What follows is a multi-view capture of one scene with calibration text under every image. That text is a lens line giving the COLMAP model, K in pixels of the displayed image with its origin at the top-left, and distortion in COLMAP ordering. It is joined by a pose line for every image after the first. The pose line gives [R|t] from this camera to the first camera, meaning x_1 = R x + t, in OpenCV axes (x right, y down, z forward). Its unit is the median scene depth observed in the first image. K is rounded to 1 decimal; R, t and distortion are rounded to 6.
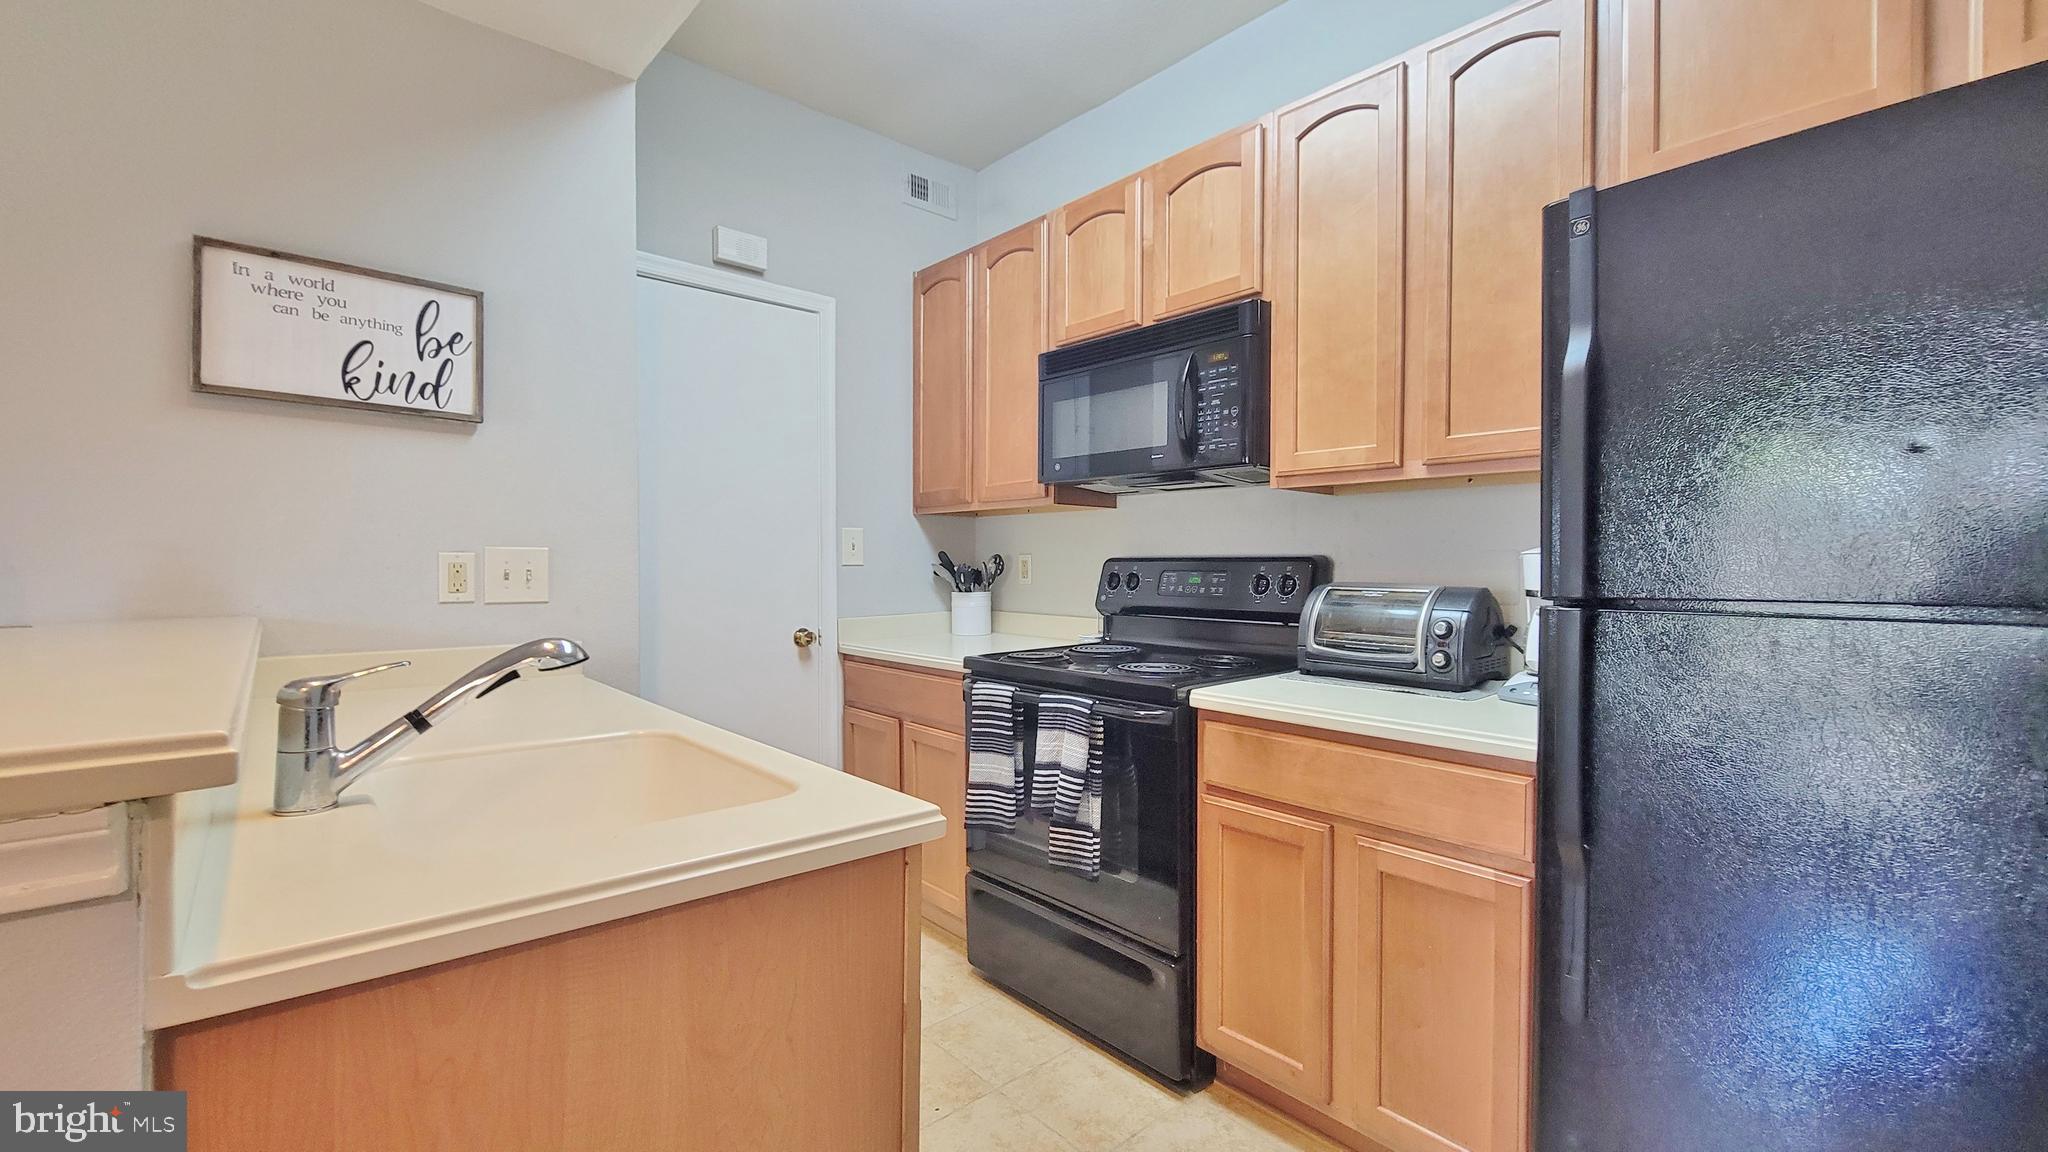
lens RADIAL K [[834.2, 0, 1018.9], [0, 834.2, 575.1], [0, 0, 1]] dist [-0.004006, -0.001843]
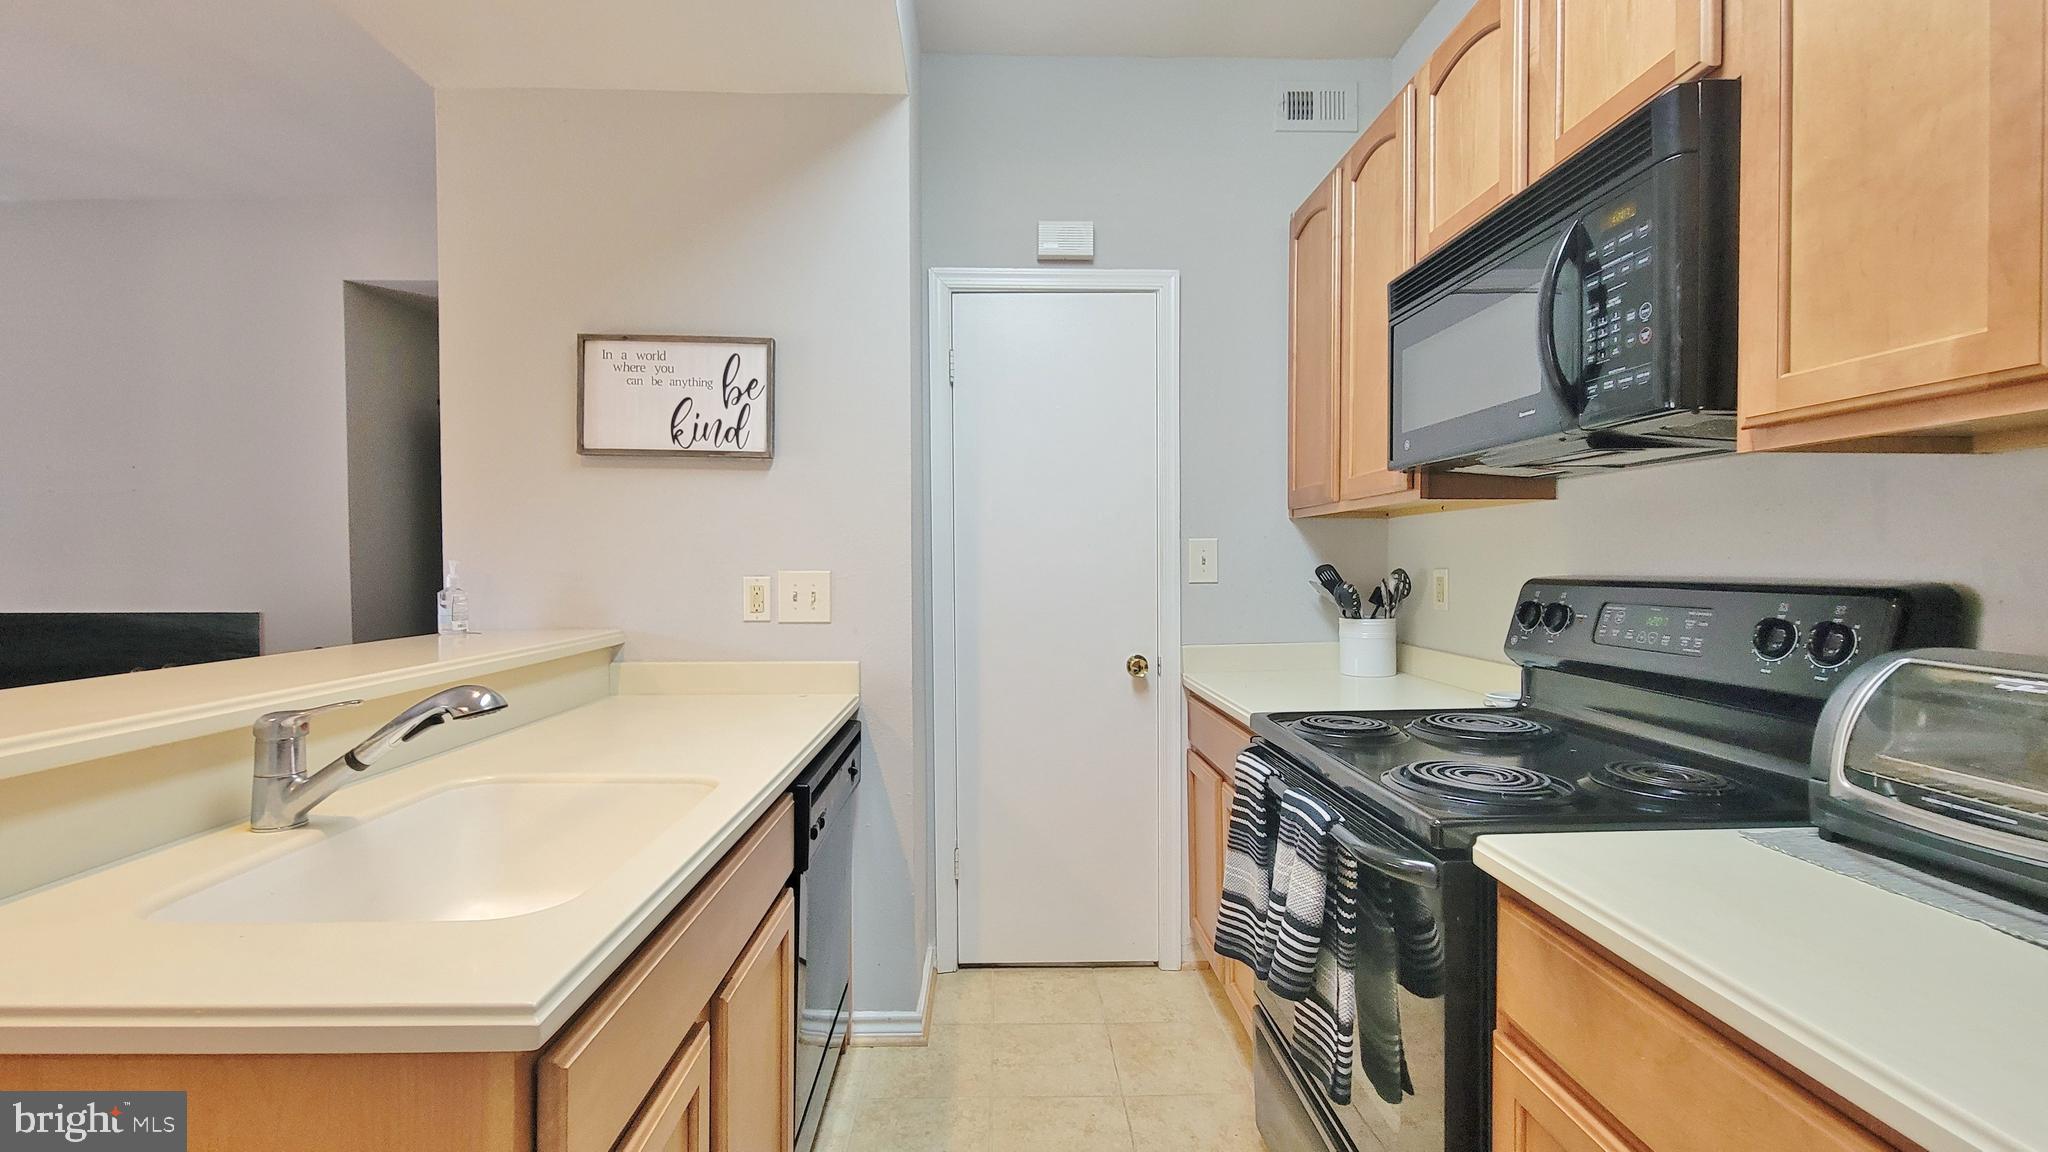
lens RADIAL K [[834.2, 0, 1018.5], [0, 834.2, 580.1], [0, 0, 1]] dist [-0.004006, -0.001843]
pose [[0.767644, 0.008022, -0.640826, 0.292877], [-0.003640, 0.999960, 0.008157, -0.030794], [0.640866, -0.003929, 0.767643, 0.346653]]
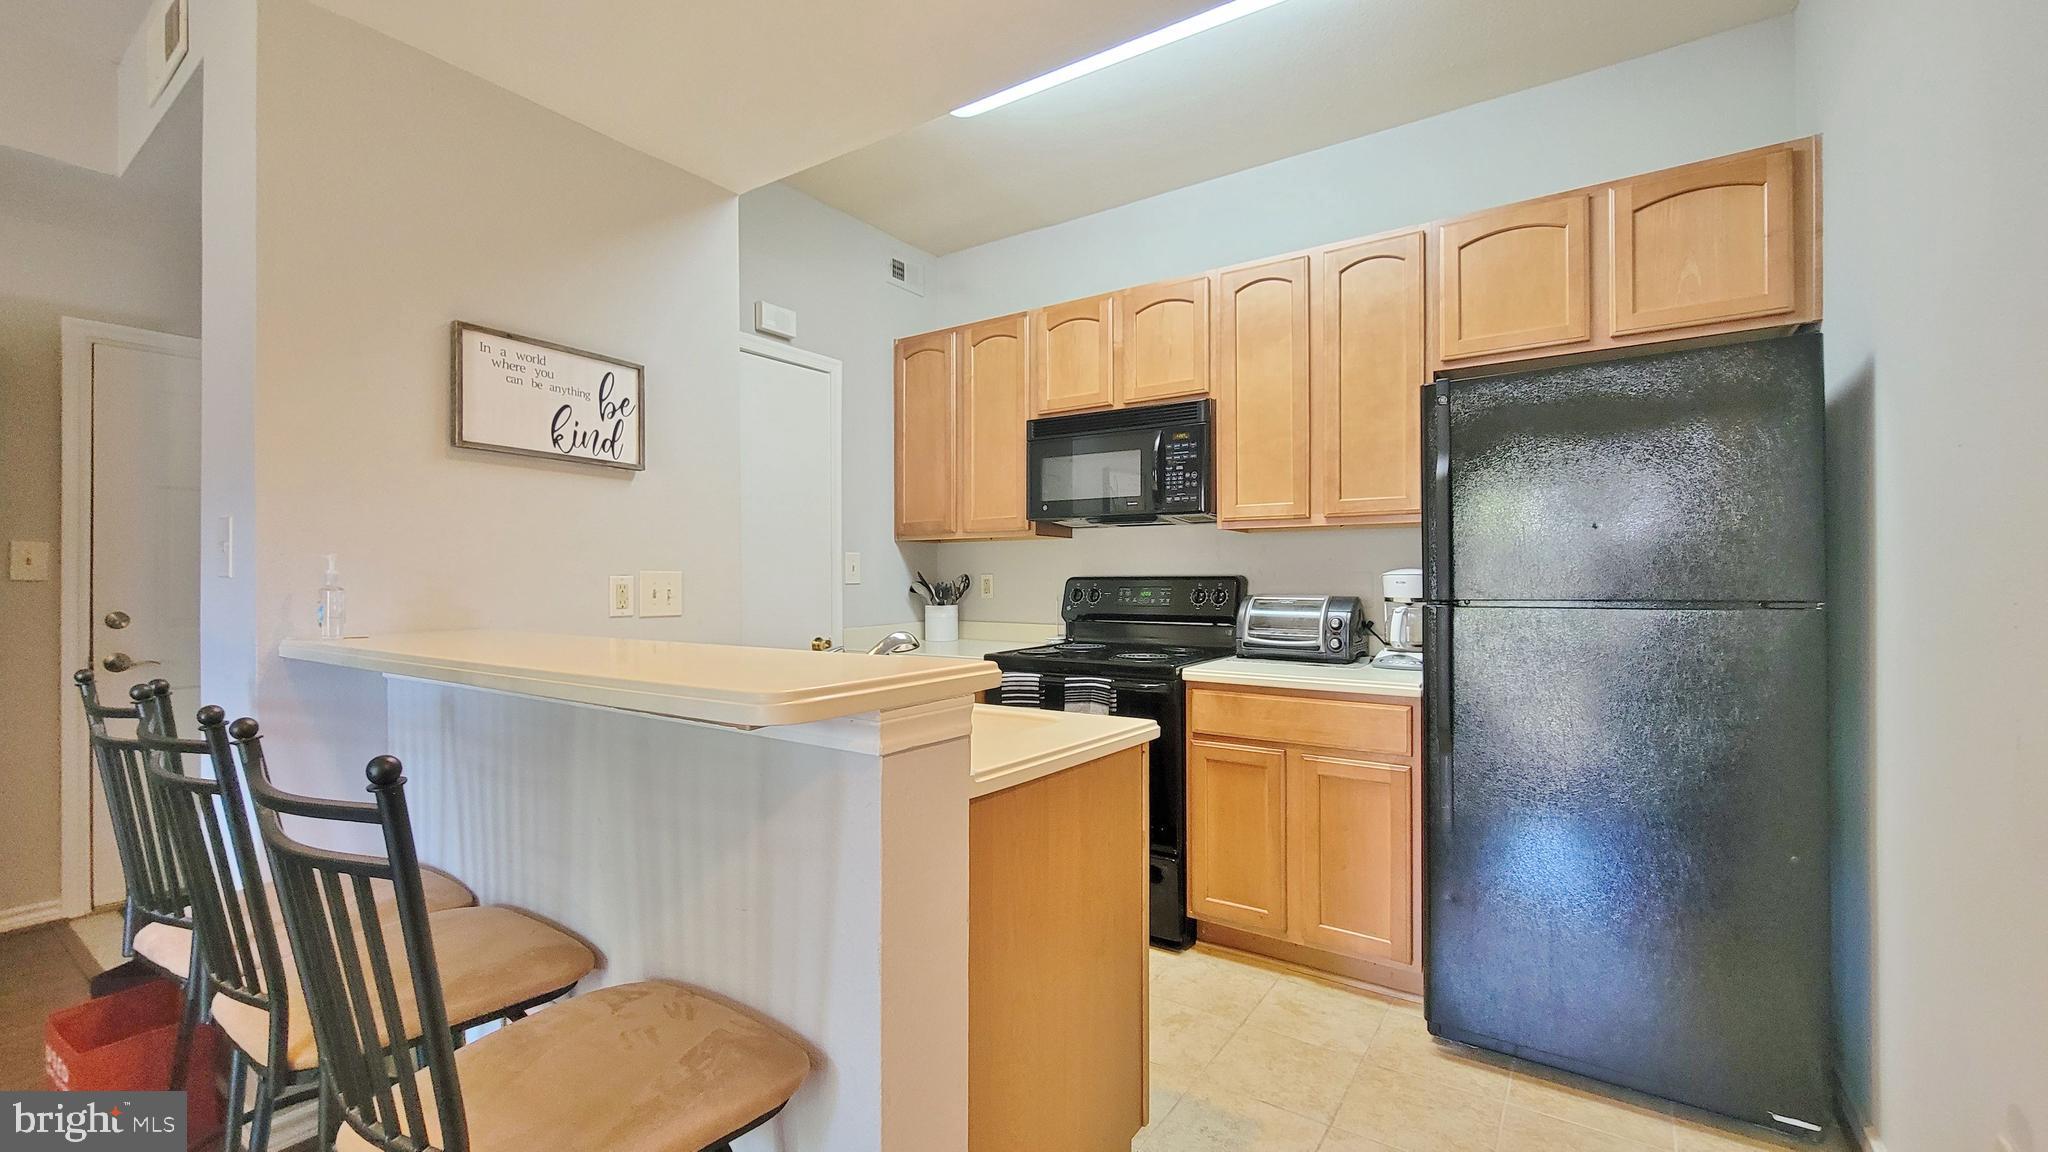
lens RADIAL K [[834.2, 0, 1017.3], [0, 834.2, 574.2], [0, 0, 1]] dist [-0.004006, -0.001843]
pose [[0.971038, -0.002961, 0.238909, -0.380022], [0.007857, 0.999778, -0.019543, -0.000781], [-0.238798, 0.020854, 0.970845, -0.314590]]
